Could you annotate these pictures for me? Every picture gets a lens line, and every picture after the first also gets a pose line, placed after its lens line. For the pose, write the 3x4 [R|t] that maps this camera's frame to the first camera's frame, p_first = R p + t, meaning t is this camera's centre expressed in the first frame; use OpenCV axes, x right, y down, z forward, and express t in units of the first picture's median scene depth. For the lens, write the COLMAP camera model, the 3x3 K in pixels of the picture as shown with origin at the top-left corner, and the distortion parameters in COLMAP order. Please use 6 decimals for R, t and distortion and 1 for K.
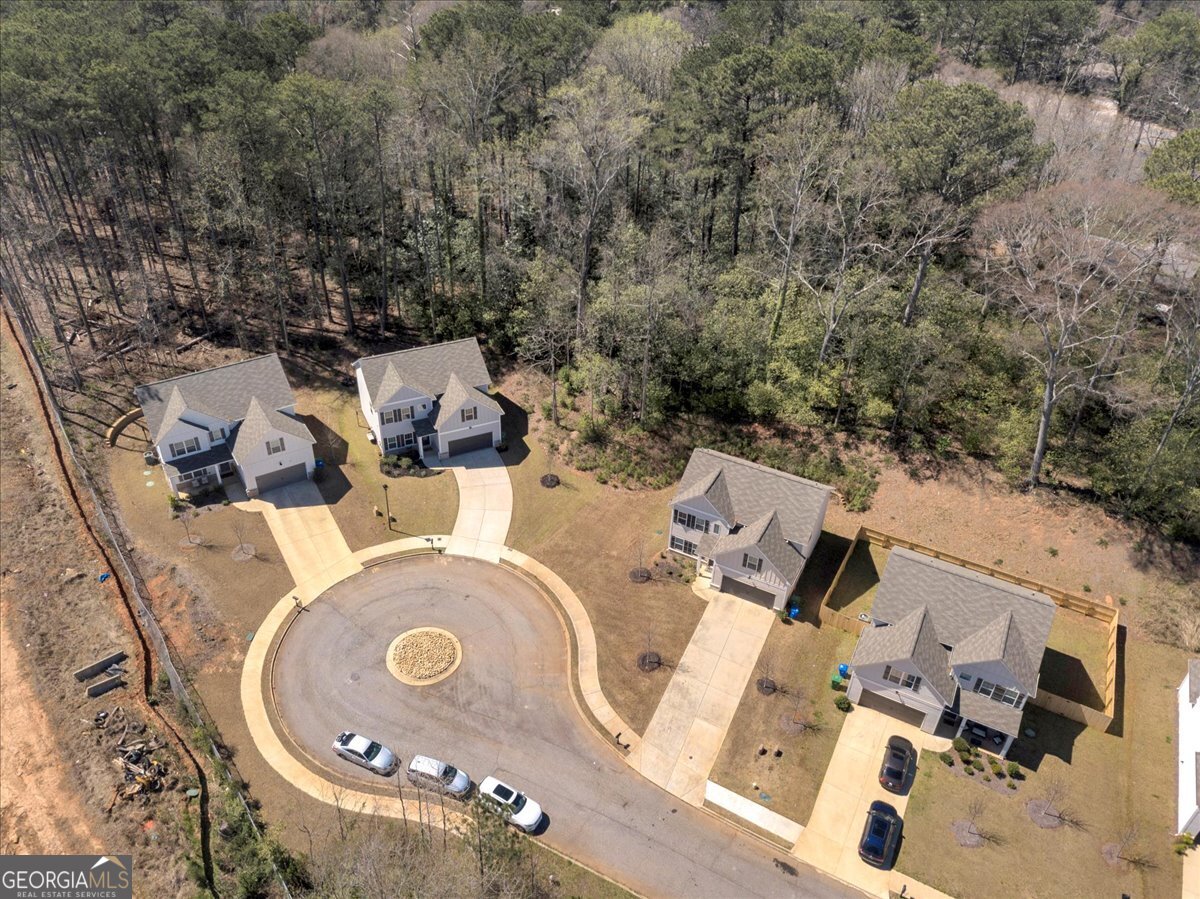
lens RADIAL K [[924.7, 0, 600.0], [0, 924.7, 449.5], [0, 0, 1]] dist [0.048039, -0.012105]
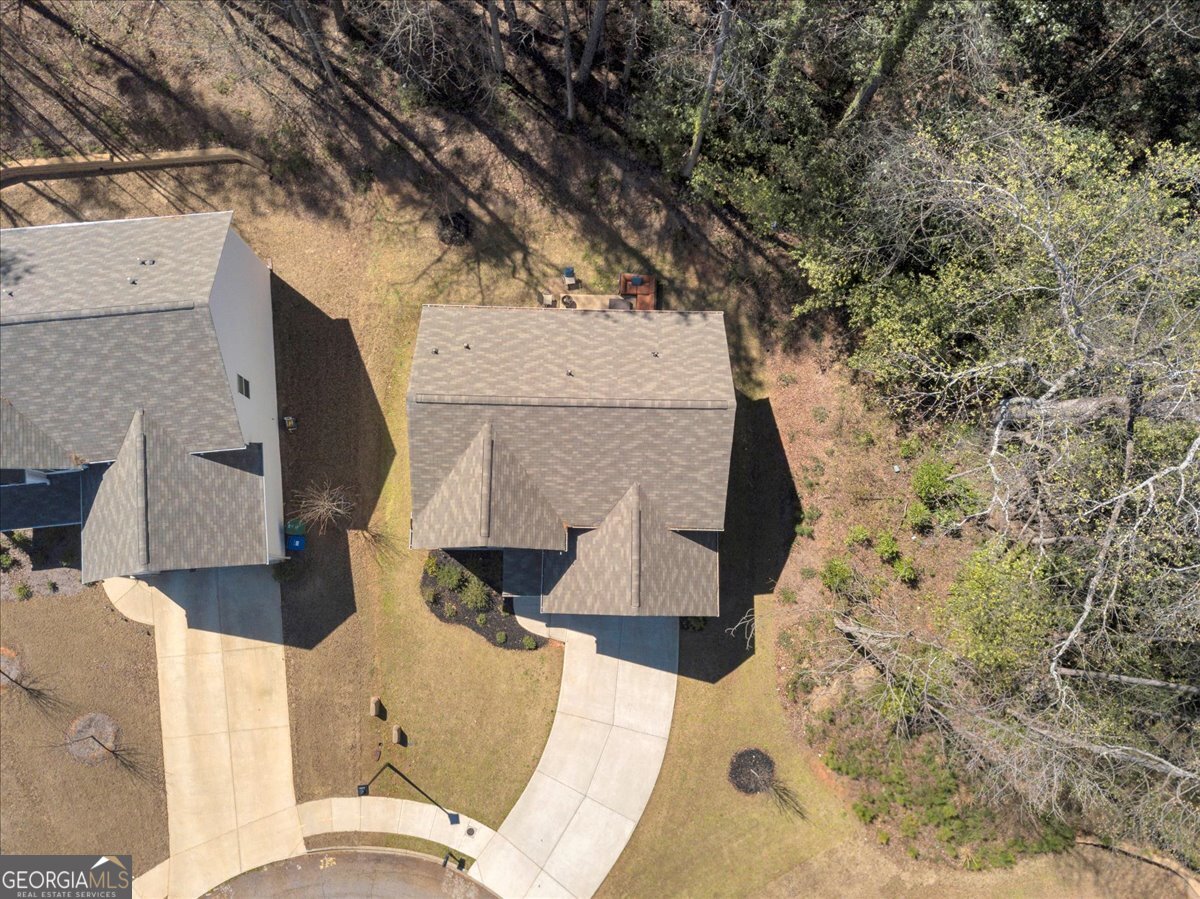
lens RADIAL K [[924.7, 0, 600.0], [0, 924.7, 449.5], [0, 0, 1]] dist [0.048039, -0.012105]
pose [[0.892726, 0.441028, -0.092382, -0.168474], [-0.245827, 0.648509, 0.720420, -0.422433], [0.377636, -0.620428, 0.687357, 0.878637]]
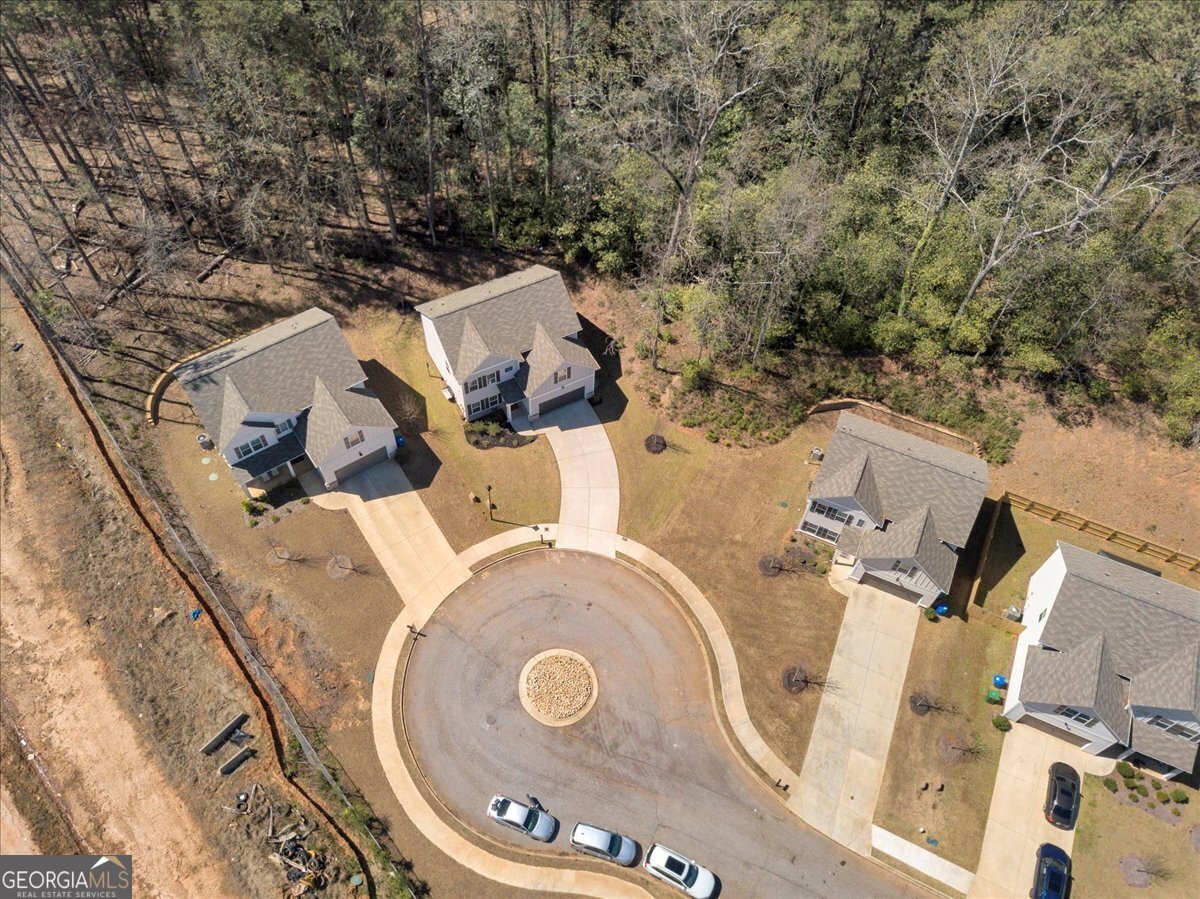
lens RADIAL K [[925.3, 0, 600.0], [0, 925.3, 449.5], [0, 0, 1]] dist [0.037307, -0.008773]
pose [[0.998760, -0.040935, 0.028342, -0.154834], [0.029212, 0.942748, 0.332223, -0.298308], [-0.040319, -0.330983, 0.942775, 0.181091]]
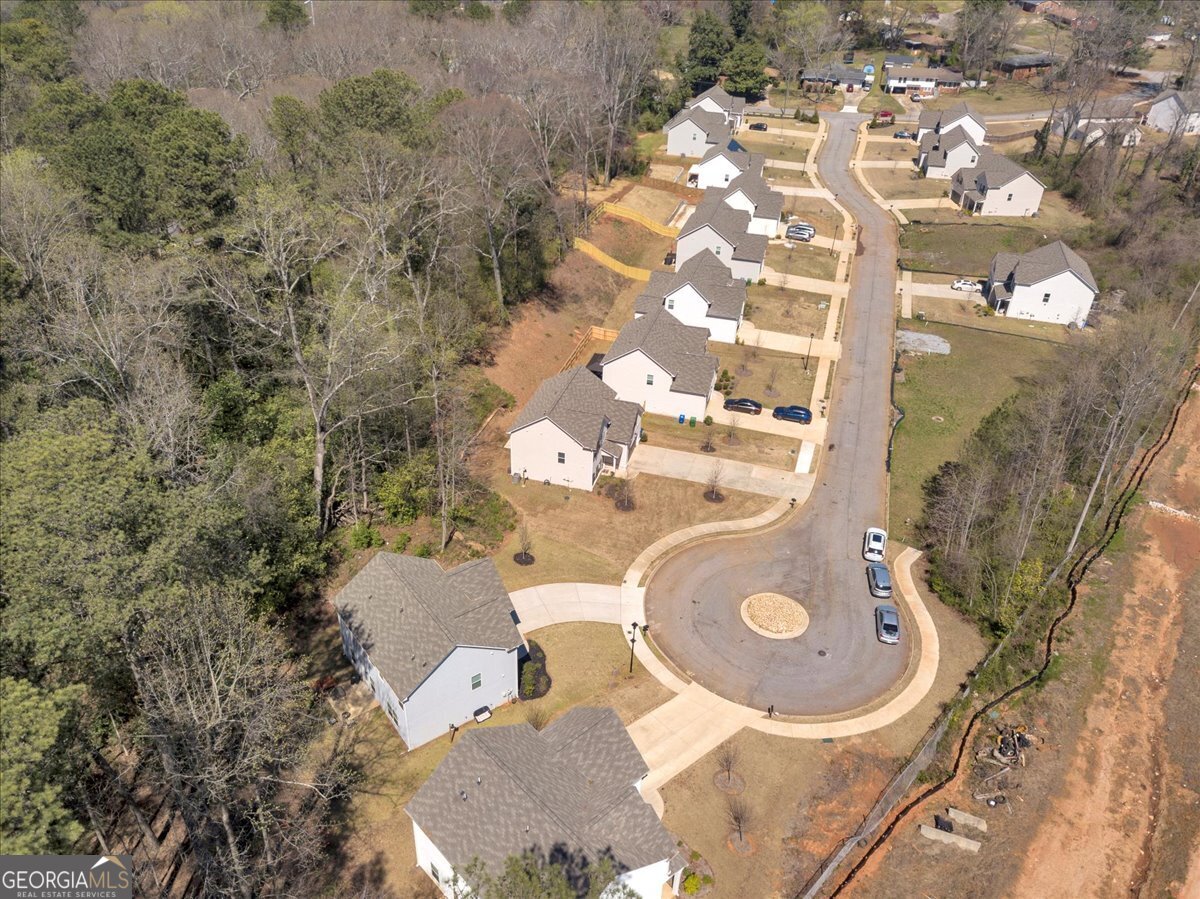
lens RADIAL K [[924.7, 0, 600.0], [0, 924.7, 449.5], [0, 0, 1]] dist [0.048039, -0.012105]
pose [[-0.195172, -0.560814, 0.804609, -0.866349], [0.550354, 0.616423, 0.563146, -0.591030], [-0.811799, 0.552731, 0.188338, 0.805637]]
